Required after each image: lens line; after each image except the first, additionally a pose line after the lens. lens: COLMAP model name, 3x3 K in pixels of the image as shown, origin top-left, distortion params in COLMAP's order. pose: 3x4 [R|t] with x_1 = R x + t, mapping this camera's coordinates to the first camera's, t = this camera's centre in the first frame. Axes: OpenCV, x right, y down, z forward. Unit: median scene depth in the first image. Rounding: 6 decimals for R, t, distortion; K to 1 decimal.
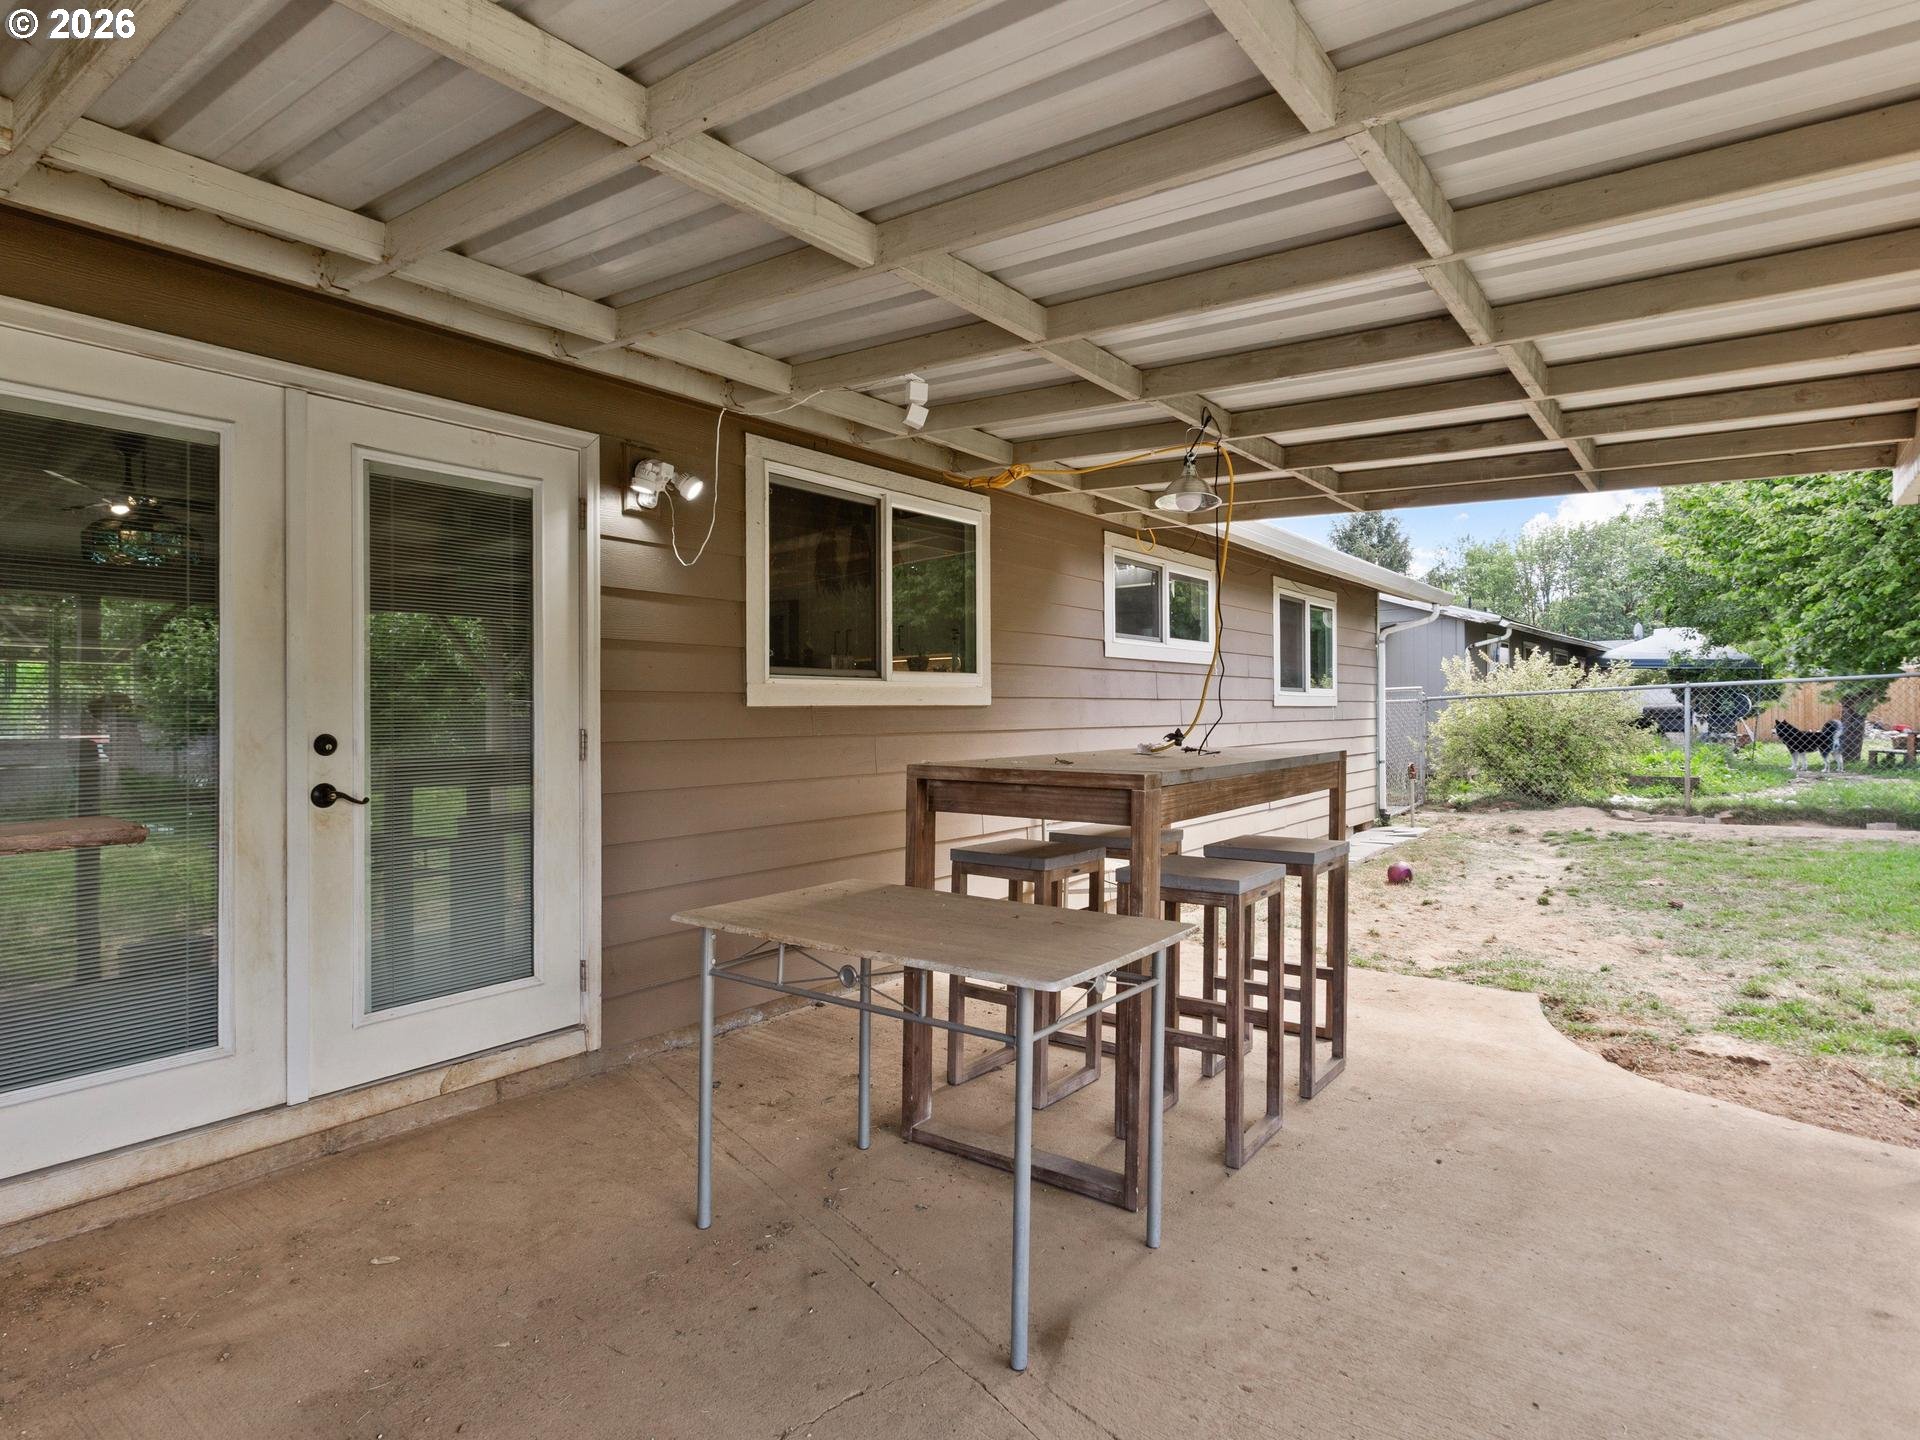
lens RADIAL K [[1045.8, 0, 941.6], [0, 1045.8, 726.8], [0, 0, 1]] dist [0.002042, -0.001047]
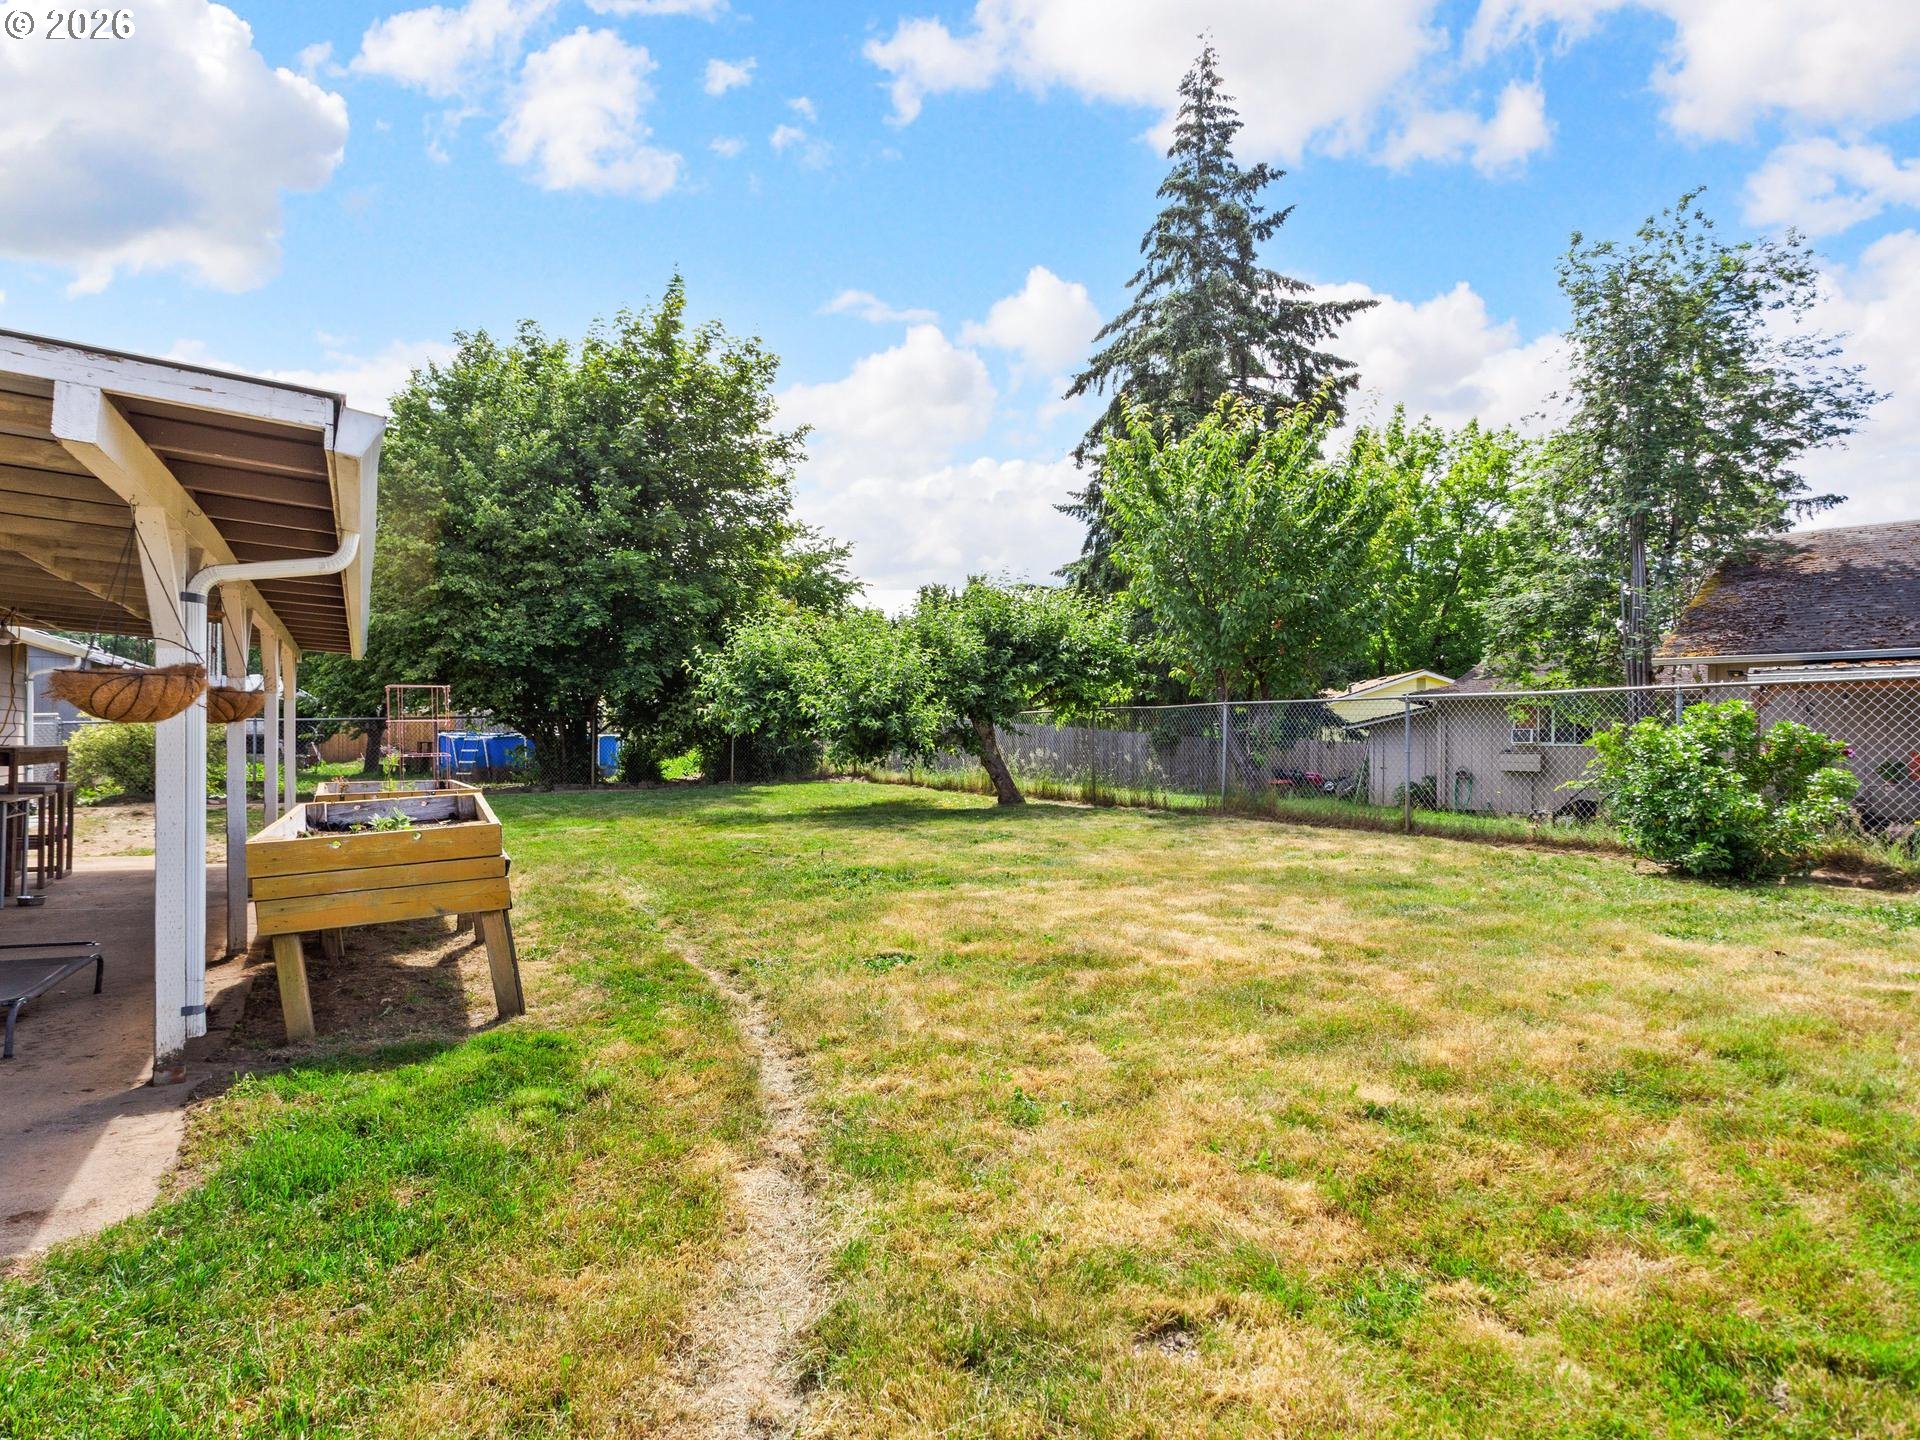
lens RADIAL K [[1045.8, 0, 941.6], [0, 1045.8, 726.8], [0, 0, 1]] dist [0.002042, -0.001047]
pose [[0.392226, 0.026414, 0.919489, -0.355740], [0.000040, 0.999587, -0.028732, 0.018318], [-0.919869, 0.011307, 0.392063, -0.603281]]
